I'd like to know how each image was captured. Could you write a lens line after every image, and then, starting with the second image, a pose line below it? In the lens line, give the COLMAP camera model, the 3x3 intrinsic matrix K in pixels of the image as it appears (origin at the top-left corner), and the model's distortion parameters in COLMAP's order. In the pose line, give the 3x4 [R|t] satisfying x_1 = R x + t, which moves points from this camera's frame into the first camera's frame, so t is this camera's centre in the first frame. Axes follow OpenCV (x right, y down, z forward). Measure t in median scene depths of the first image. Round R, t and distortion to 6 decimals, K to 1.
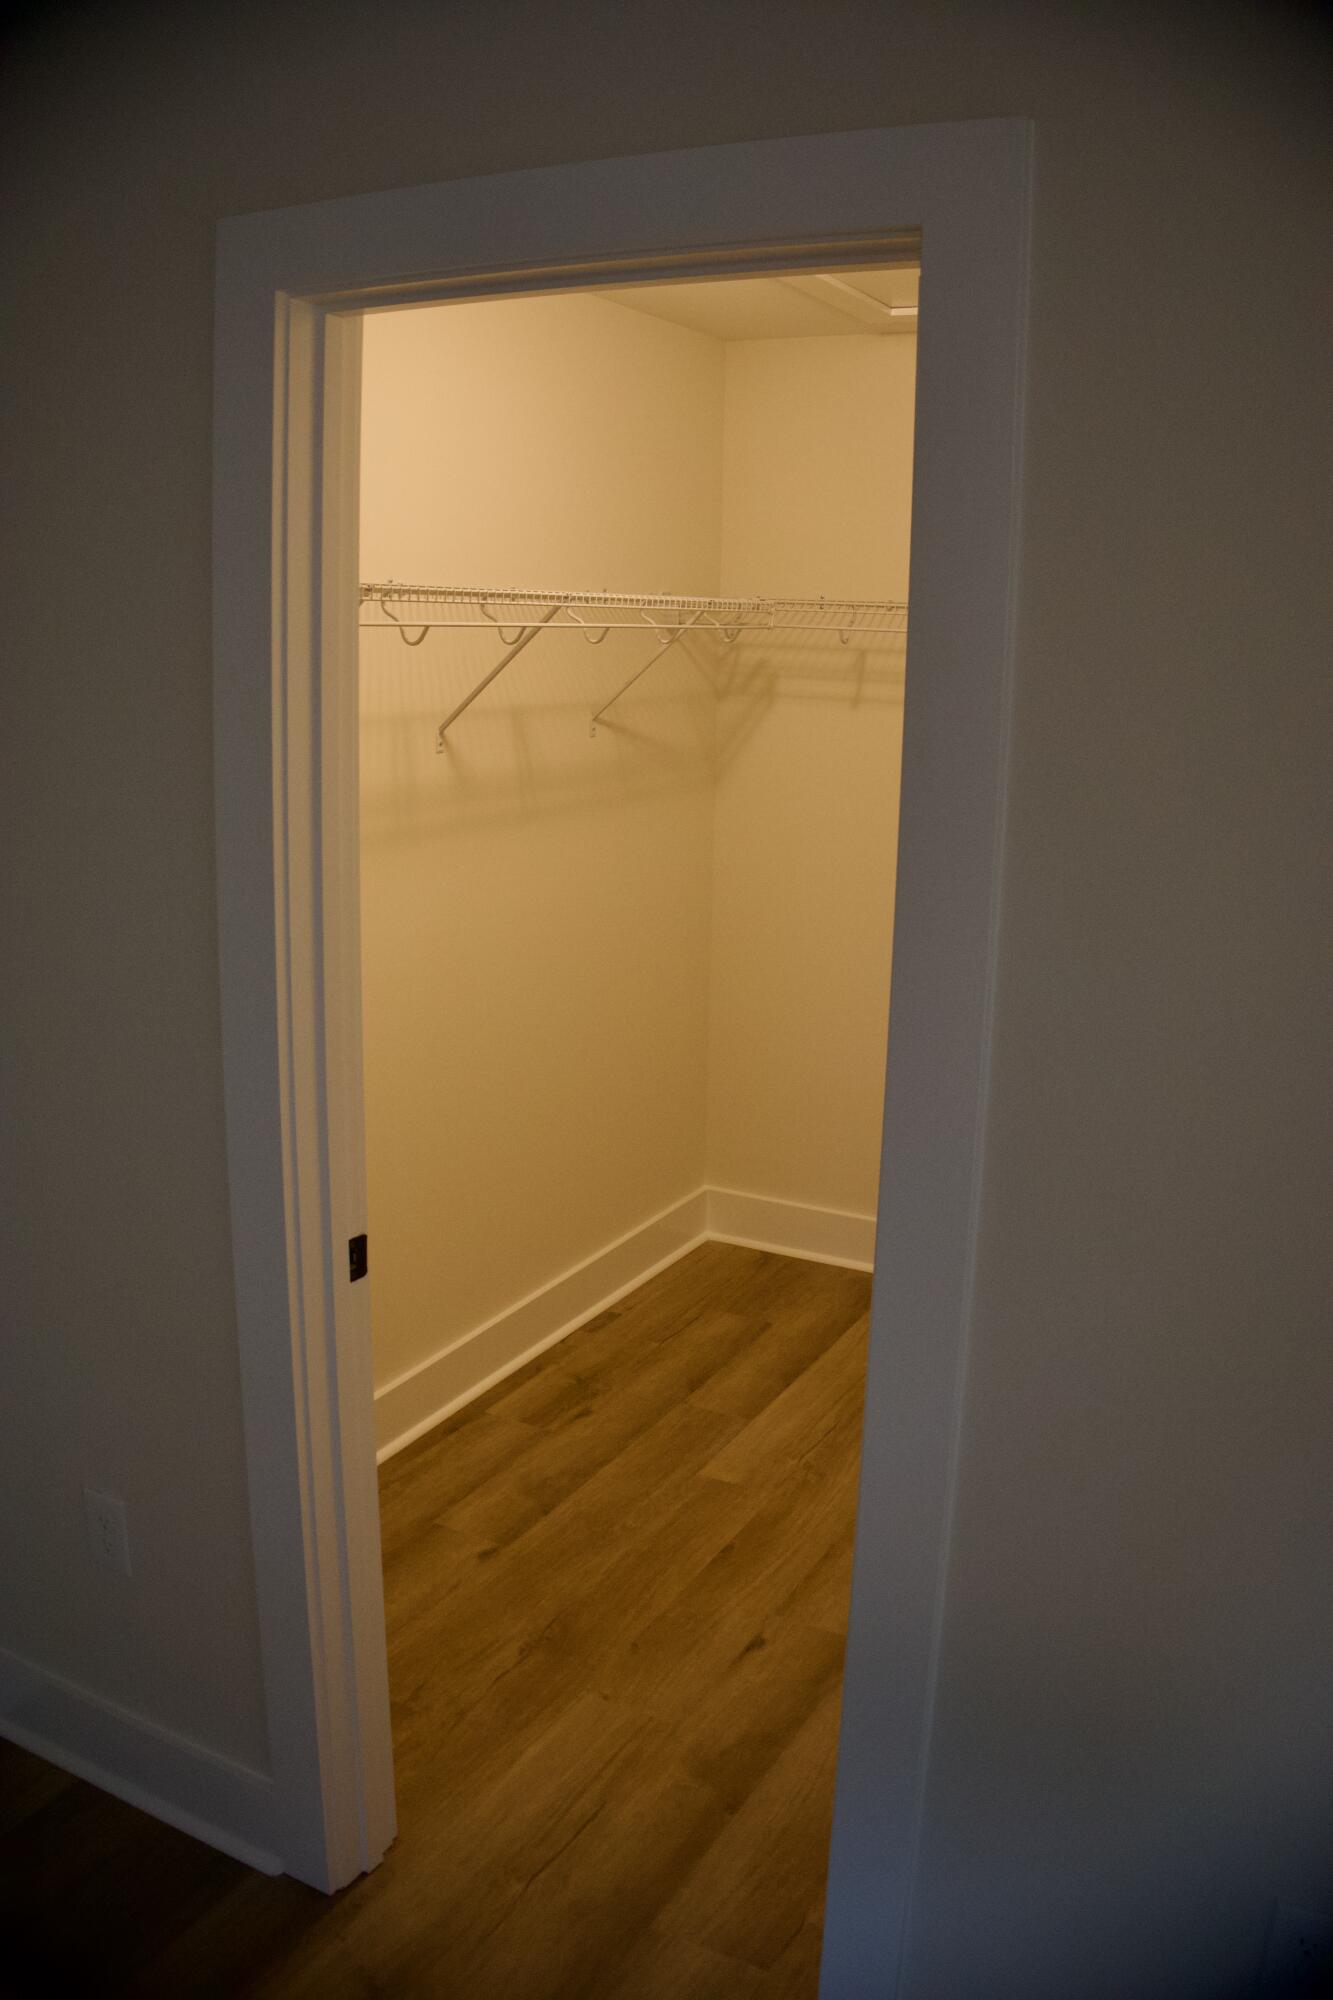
lens RADIAL K [[1656.7, 0, 666.5], [0, 1656.7, 1000.0], [0, 0, 1]] dist [-0.226066, 0.075132]
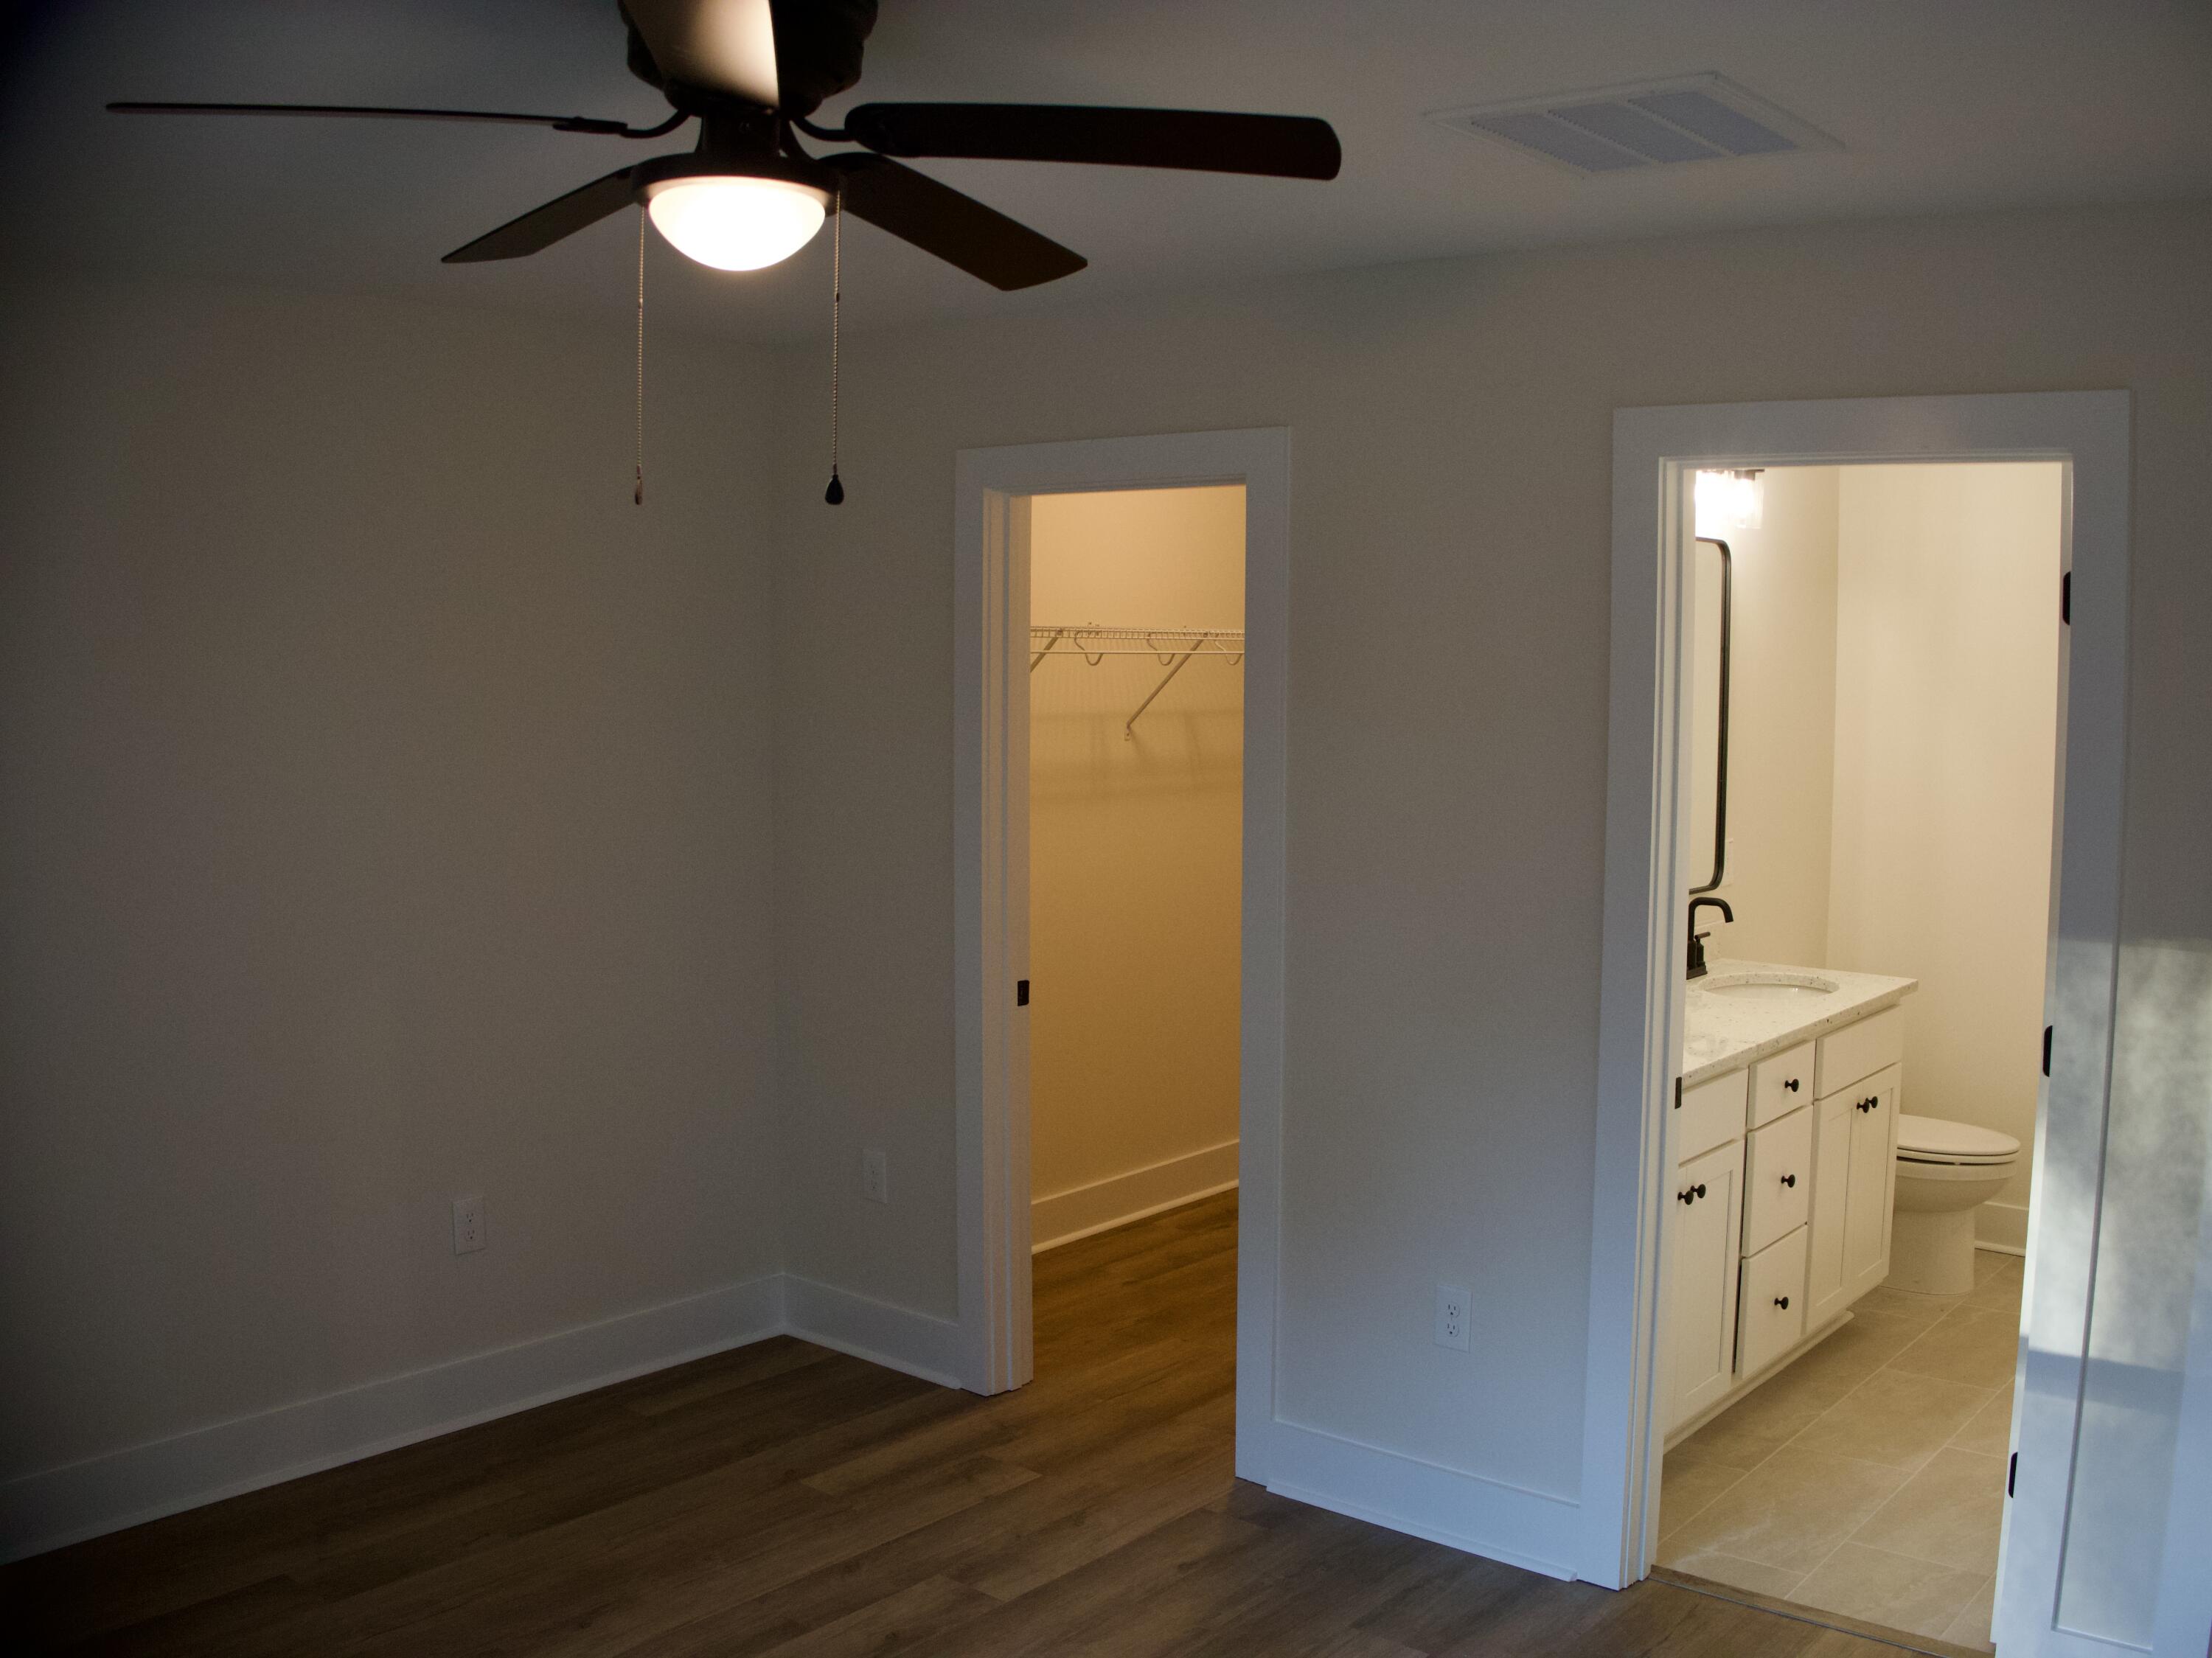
lens RADIAL K [[1977.5, 0, 1106.0], [0, 1977.5, 829.0], [0, 0, 1]] dist [-0.232585, -0.000569]
pose [[0.973154, 0.001846, -0.230146, 0.271850], [-0.033551, 0.990423, -0.133924, 0.179112], [0.227694, 0.138051, 0.963897, -0.752096]]
